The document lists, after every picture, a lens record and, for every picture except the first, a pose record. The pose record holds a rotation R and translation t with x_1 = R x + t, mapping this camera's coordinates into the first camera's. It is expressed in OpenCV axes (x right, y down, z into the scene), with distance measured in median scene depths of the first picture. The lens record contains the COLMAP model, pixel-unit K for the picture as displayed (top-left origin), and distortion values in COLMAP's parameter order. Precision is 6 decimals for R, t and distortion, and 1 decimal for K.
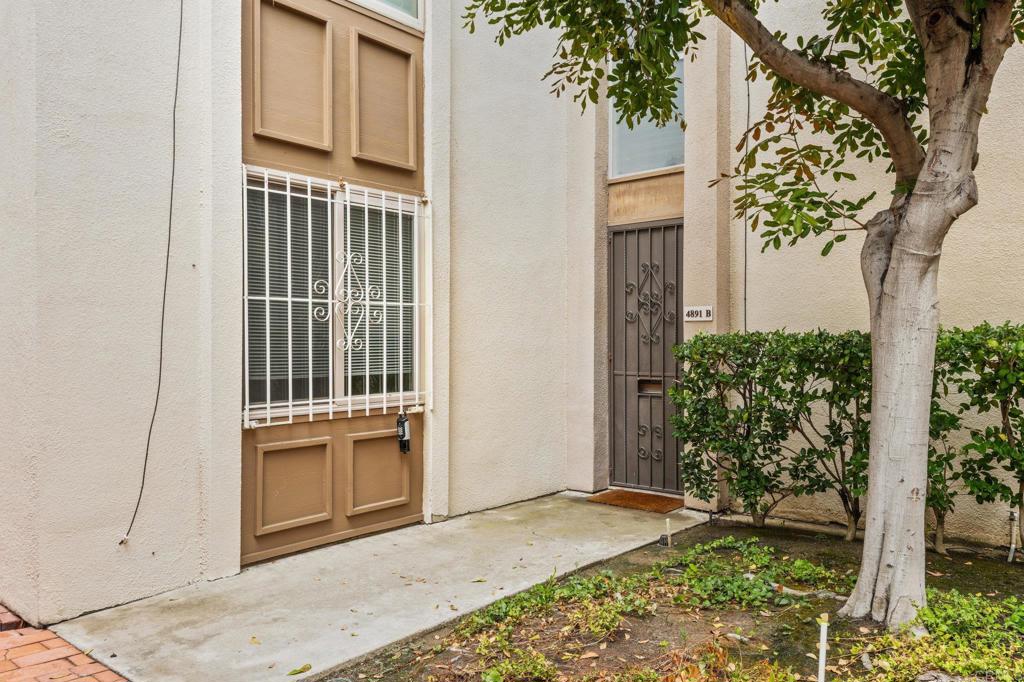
lens RADIAL K [[753.8, 0, 529.2], [0, 753.8, 342.6], [0, 0, 1]] dist [0.042586, -0.065846]
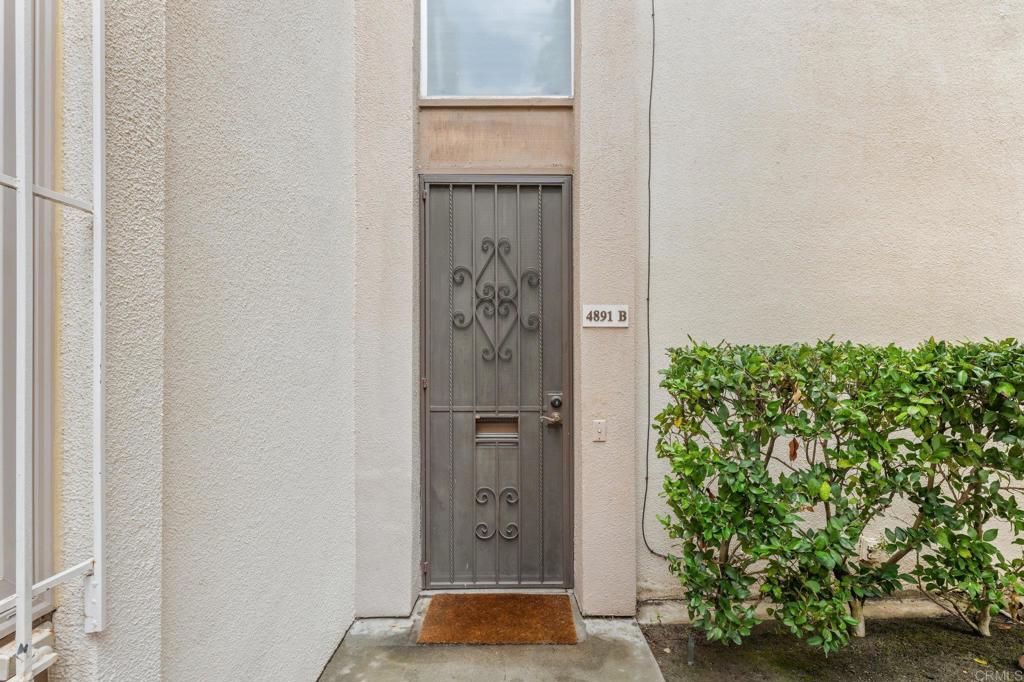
lens RADIAL K [[505.9, 0, 511.9], [0, 505.9, 357.8], [0, 0, 1]] dist [0.000028, -0.000161]
pose [[0.761979, 0.004087, 0.647589, -0.205545], [-0.000169, 0.999981, -0.006111, 0.001002], [-0.647601, 0.004547, 0.761966, 1.211751]]
